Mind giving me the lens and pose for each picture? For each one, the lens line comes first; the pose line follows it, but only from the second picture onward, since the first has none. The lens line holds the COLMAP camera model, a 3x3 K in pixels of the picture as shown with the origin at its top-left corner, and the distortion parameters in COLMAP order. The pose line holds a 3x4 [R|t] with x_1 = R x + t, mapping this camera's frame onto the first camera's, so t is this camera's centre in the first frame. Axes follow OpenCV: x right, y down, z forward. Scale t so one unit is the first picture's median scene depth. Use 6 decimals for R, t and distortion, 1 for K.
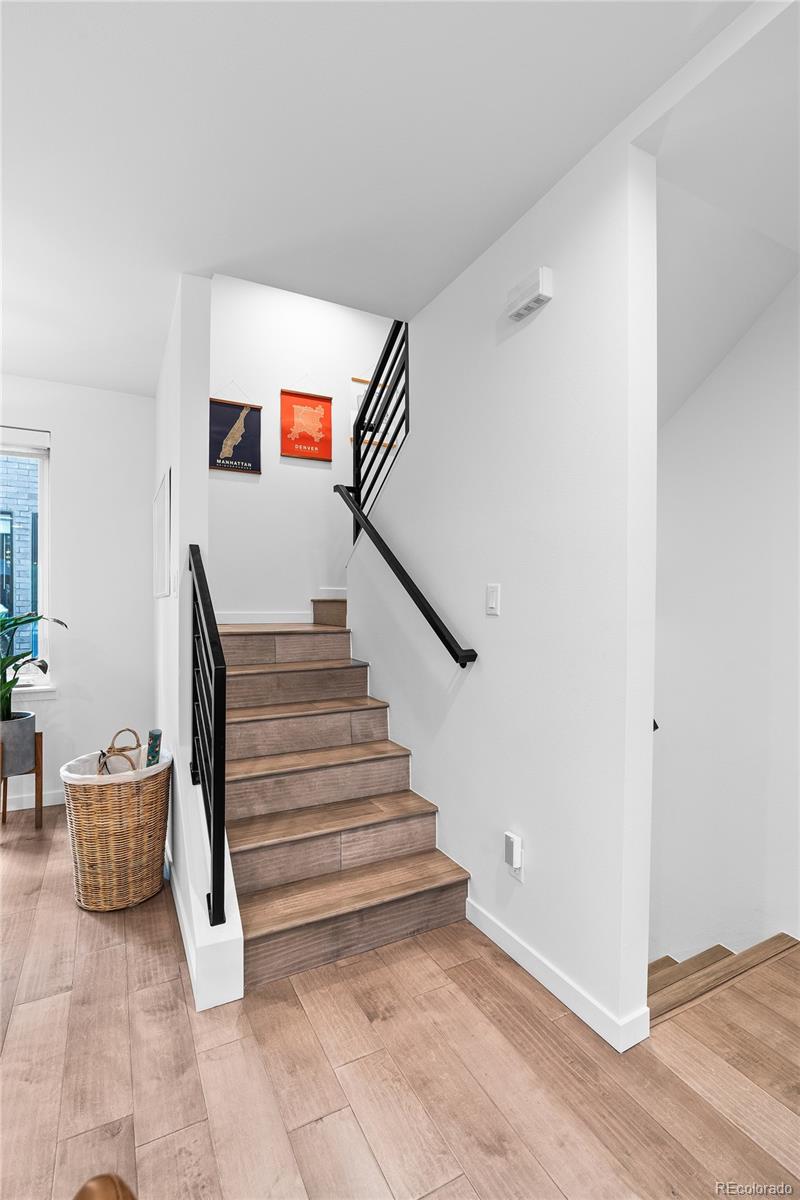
lens RADIAL K [[539.5, 0, 397.4], [0, 539.5, 611.9], [0, 0, 1]] dist [-0.009730, 0.002652]
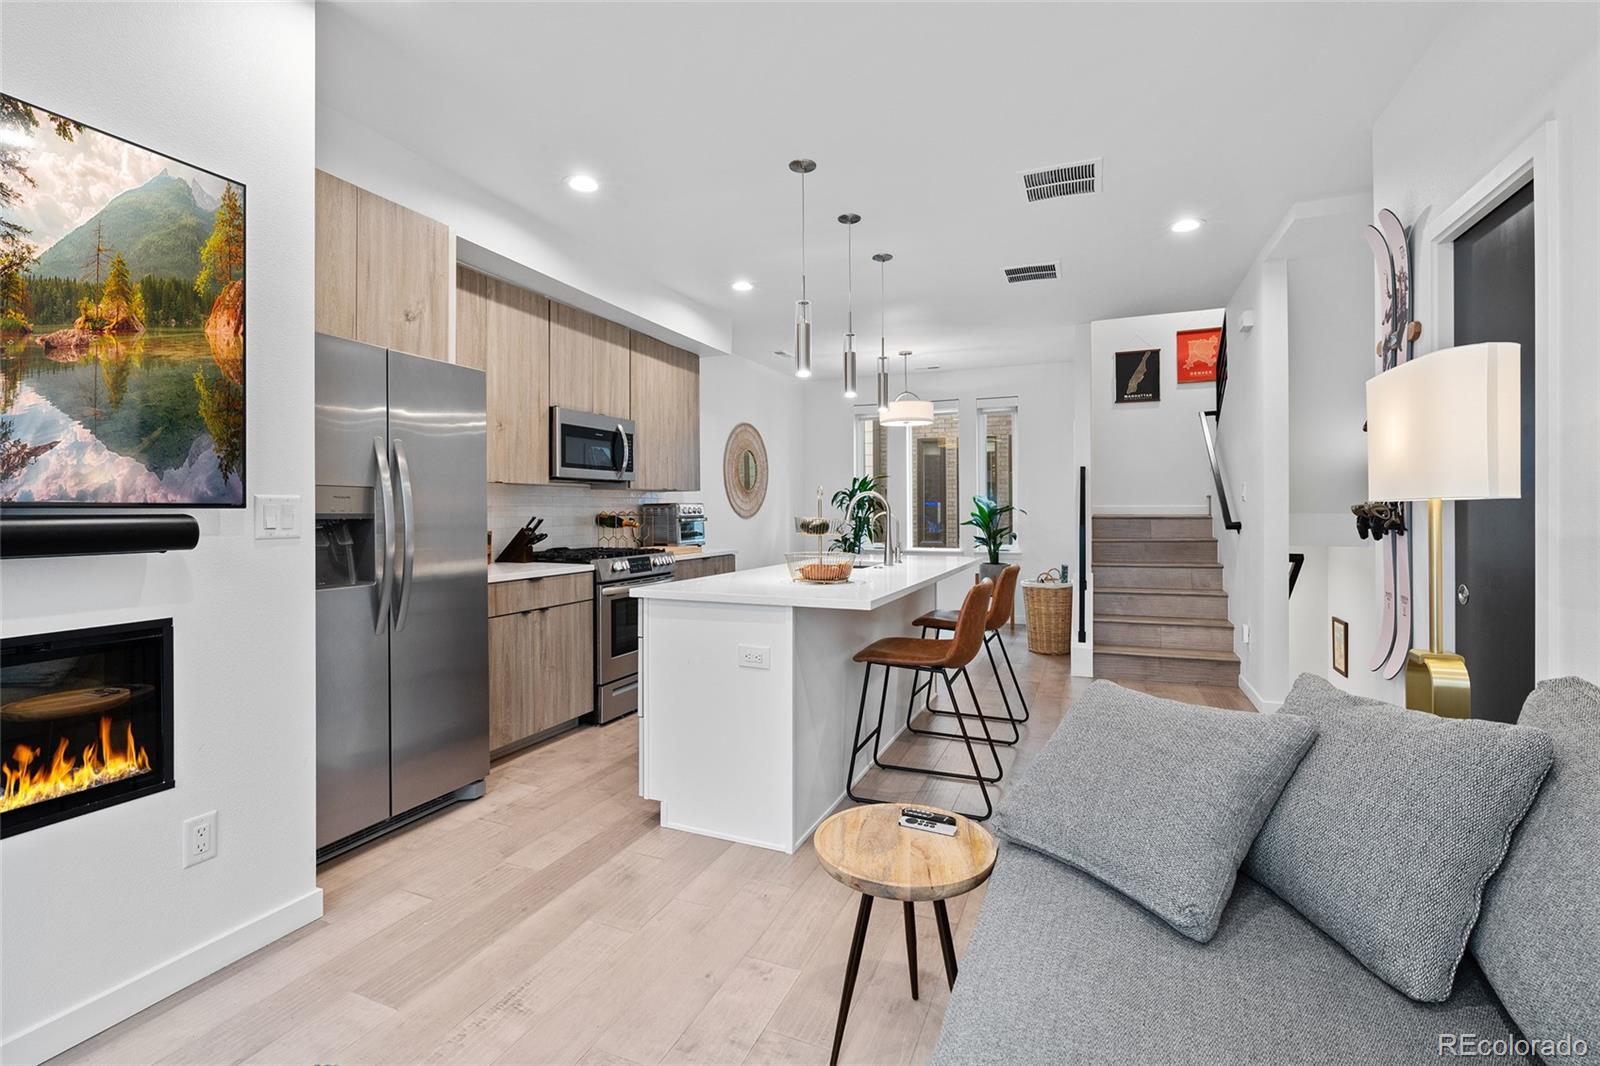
lens RADIAL K [[719.4, 0, 796.2], [0, 719.4, 510.9], [0, 0, 1]] dist [-0.009730, 0.002652]
pose [[0.635280, -0.005075, -0.772265, 0.637700], [-0.005002, 0.999930, -0.010686, 0.043777], [0.772265, 0.010651, 0.635211, -0.947907]]
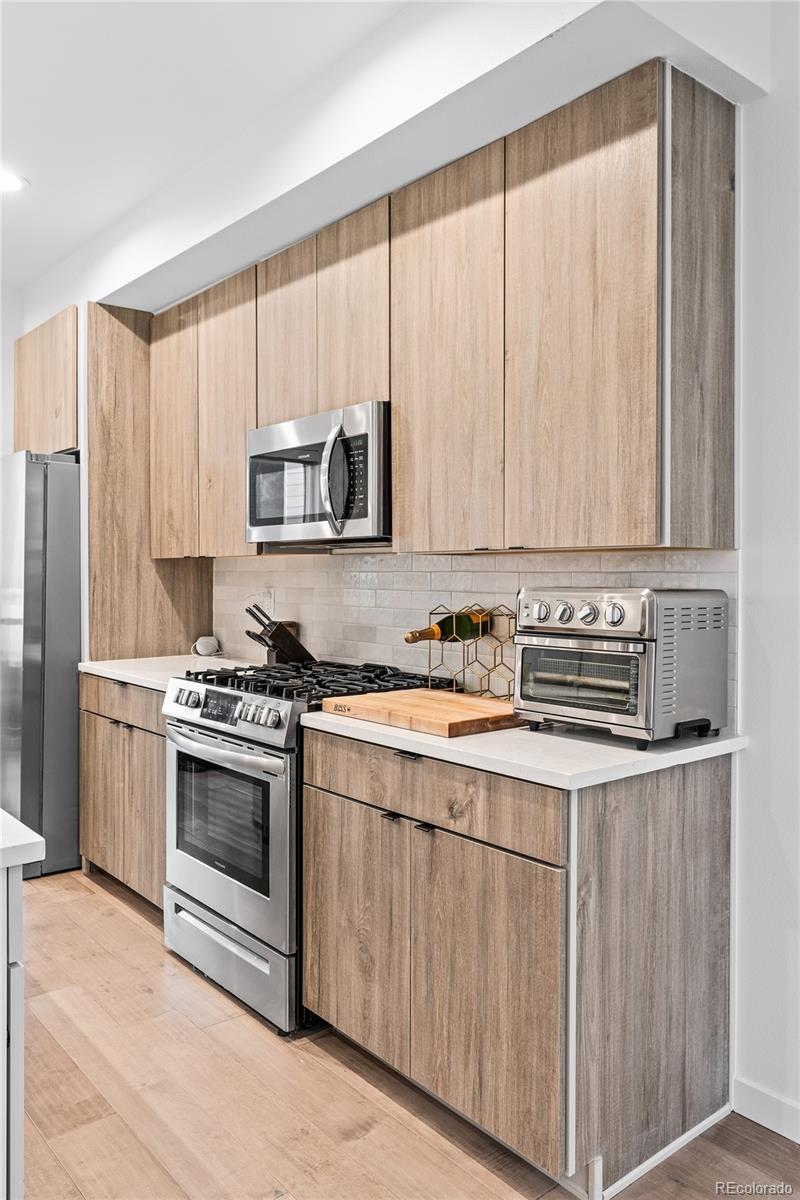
lens RADIAL K [[886.2, 0, 392.7], [0, 886.2, 581.1], [0, 0, 1]] dist [-0.007887, 0.000824]
pose [[-0.979000, -0.007834, -0.203711, -0.516184], [-0.012486, 0.999690, 0.021562, -0.006748], [0.203479, 0.023653, -0.978794, 0.467204]]
